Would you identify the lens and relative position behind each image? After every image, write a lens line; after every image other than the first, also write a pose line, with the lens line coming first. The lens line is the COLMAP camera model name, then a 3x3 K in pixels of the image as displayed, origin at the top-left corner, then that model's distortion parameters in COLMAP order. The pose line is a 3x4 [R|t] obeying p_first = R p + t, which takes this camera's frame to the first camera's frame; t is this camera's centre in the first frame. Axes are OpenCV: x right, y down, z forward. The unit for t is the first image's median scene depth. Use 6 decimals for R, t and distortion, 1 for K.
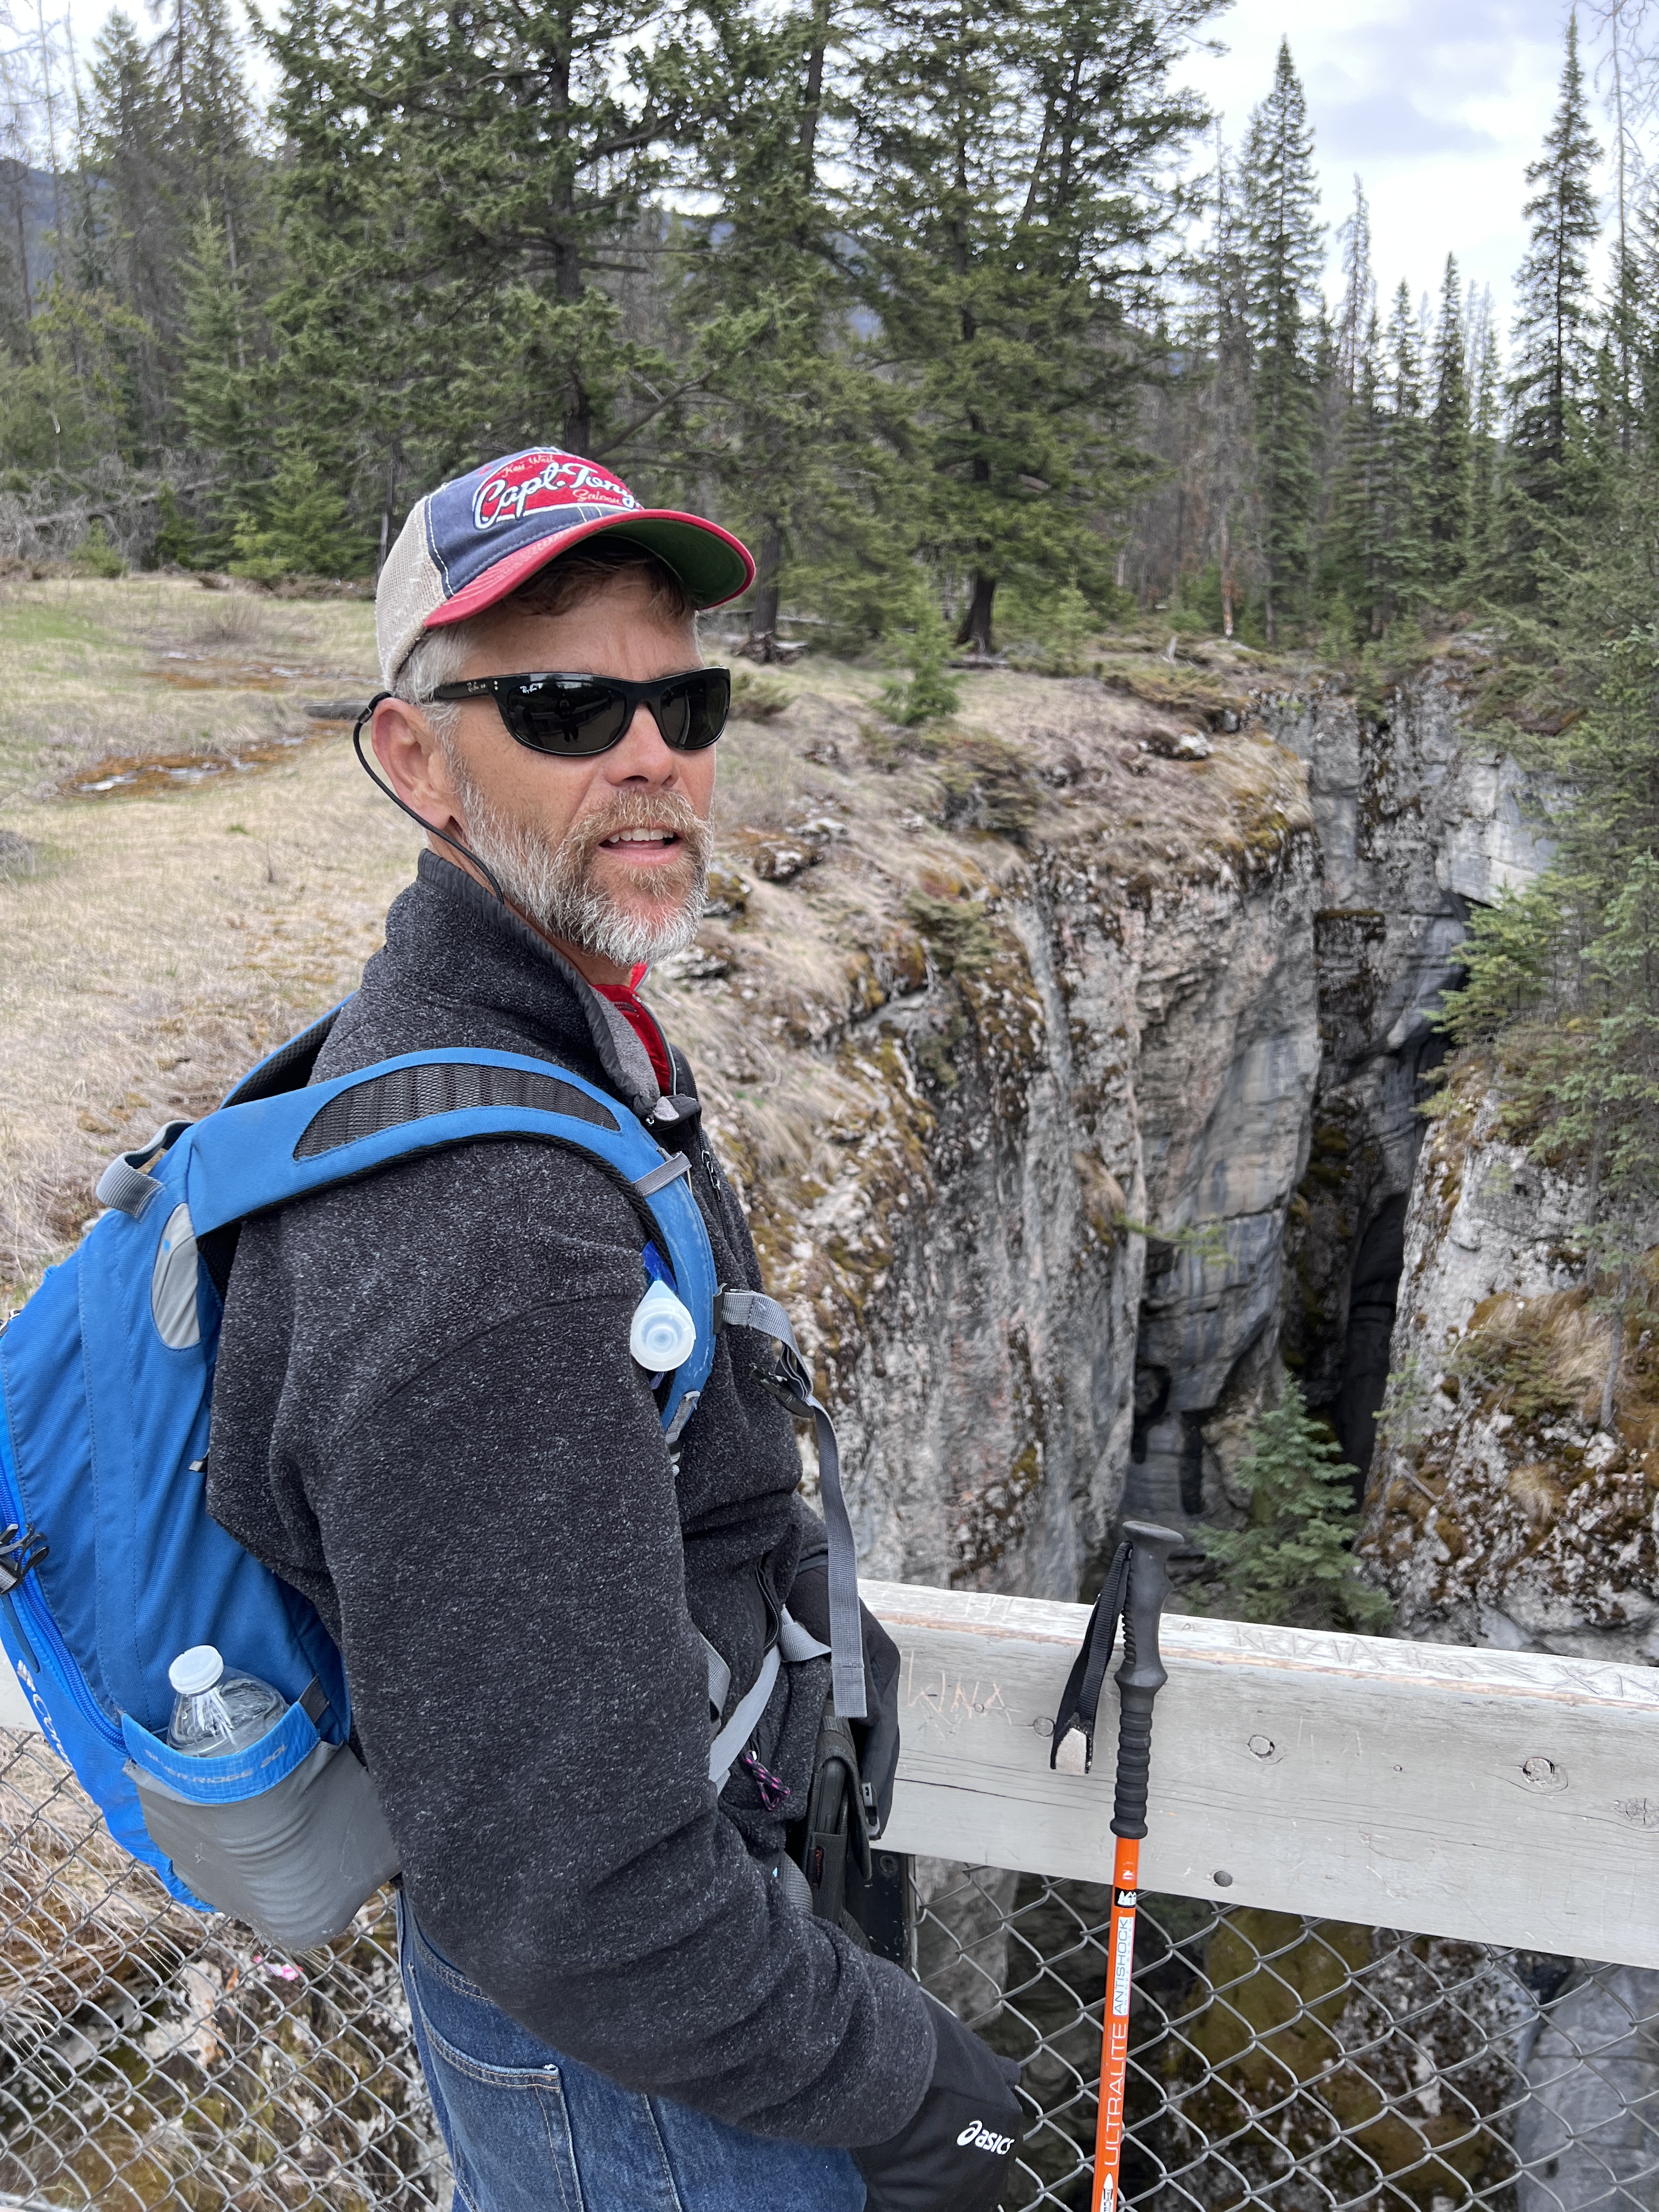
lens RADIAL K [[1669.2, 0, 828.9], [0, 1669.2, 1108.3], [0, 0, 1]] dist [0.003399, 0.001176]
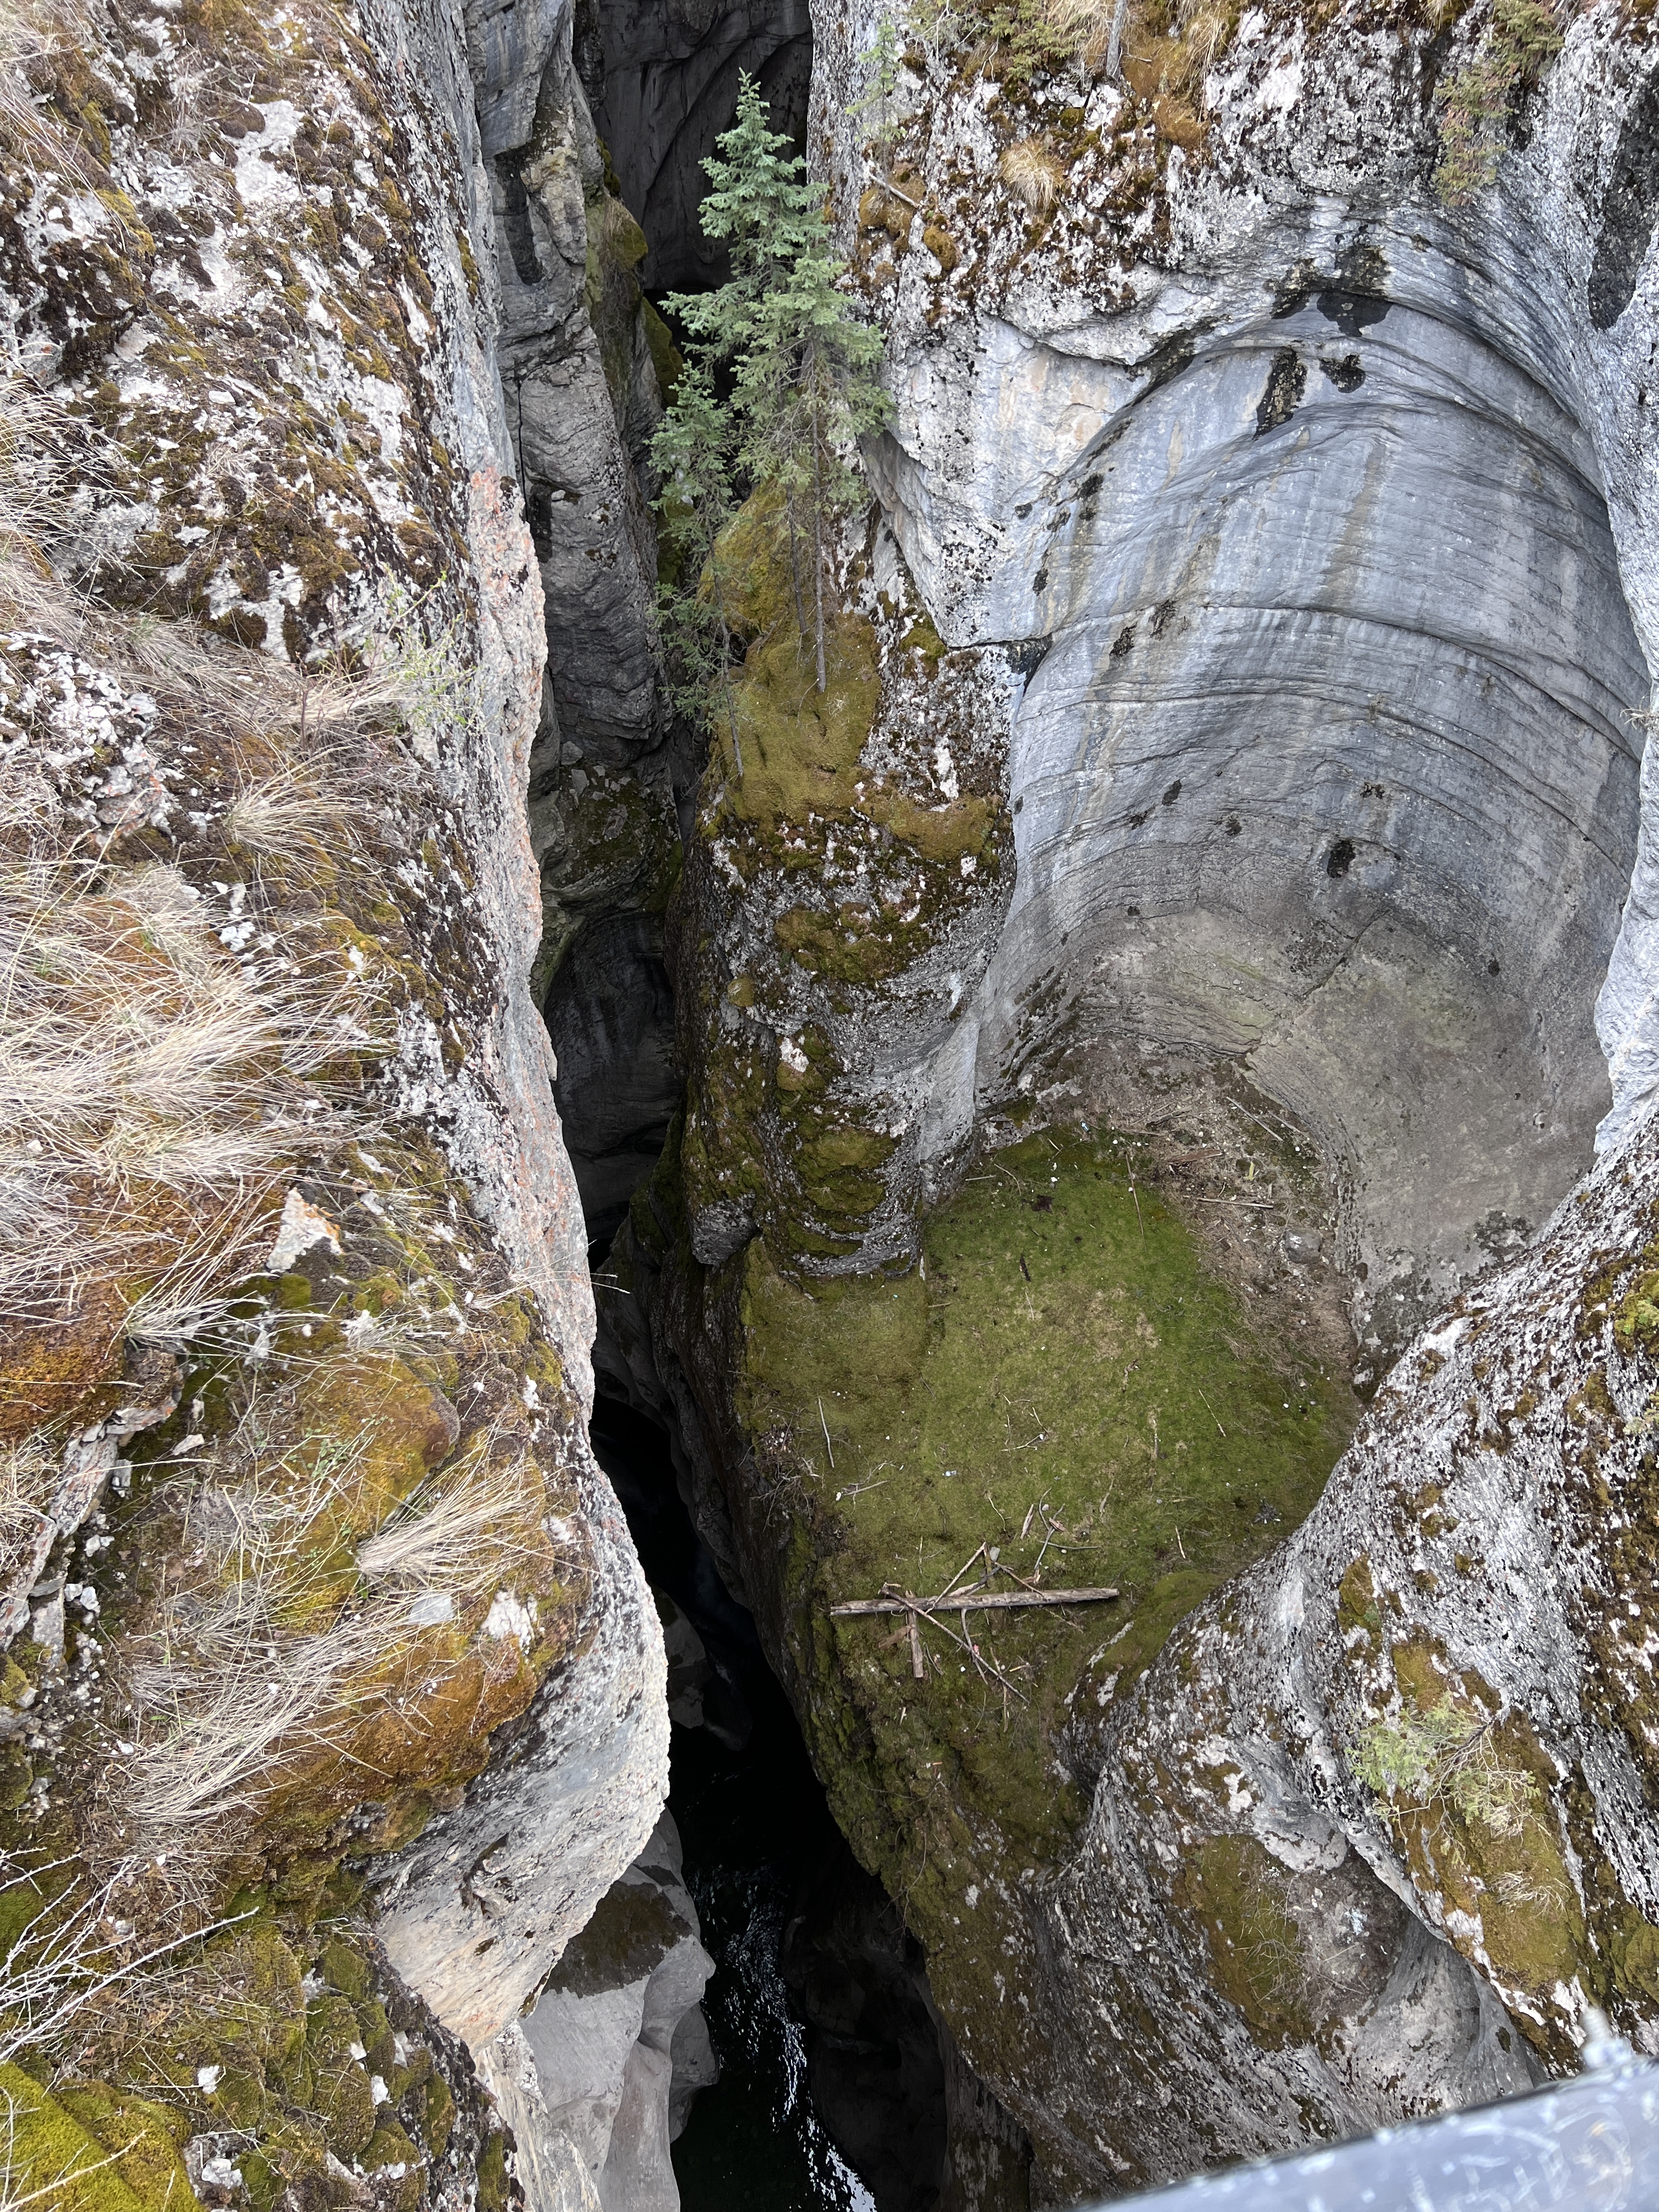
lens RADIAL K [[1654.7, 0, 847.0], [0, 1654.7, 1104.9], [0, 0, 1]] dist [0.043917, -0.041000]
pose [[0.881023, -0.364494, 0.301568, -0.125415], [0.085594, 0.749761, 0.656149, 0.001288], [-0.465266, -0.552270, 0.691755, 0.119752]]
